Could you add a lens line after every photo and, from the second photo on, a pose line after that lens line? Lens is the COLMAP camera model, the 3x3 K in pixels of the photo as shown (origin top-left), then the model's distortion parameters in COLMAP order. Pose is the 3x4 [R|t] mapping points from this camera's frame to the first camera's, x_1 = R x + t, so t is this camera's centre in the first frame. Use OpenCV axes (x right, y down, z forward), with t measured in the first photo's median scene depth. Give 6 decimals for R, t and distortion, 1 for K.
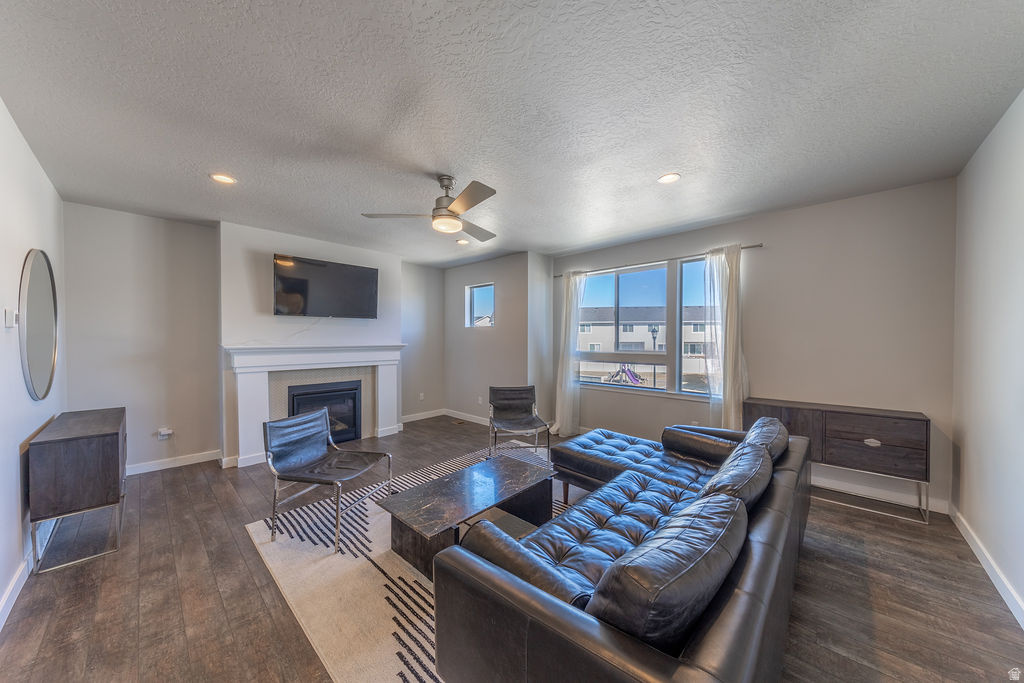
lens RADIAL K [[345.4, 0, 517.2], [0, 345.4, 345.6], [0, 0, 1]] dist [0.001806, -0.000237]
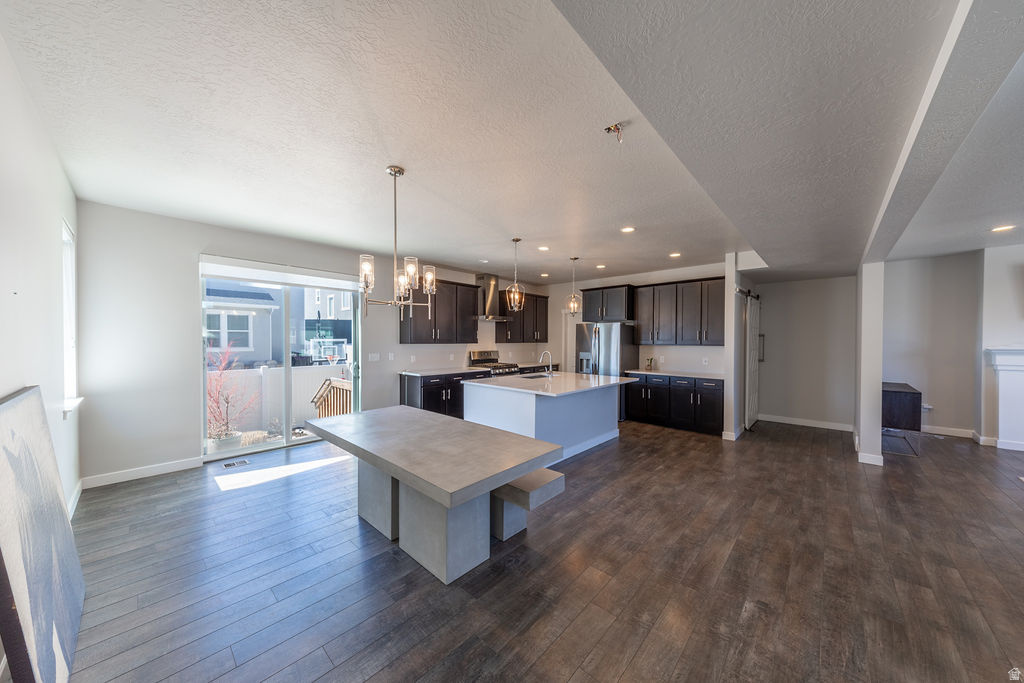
lens RADIAL K [[345.4, 0, 507.4], [0, 345.4, 344.0], [0, 0, 1]] dist [0.001806, -0.000237]
pose [[-0.018732, 0.013971, -0.999727, 0.422860], [-0.011826, 0.999829, 0.014194, -0.007974], [0.999755, 0.012088, -0.018564, -0.681347]]
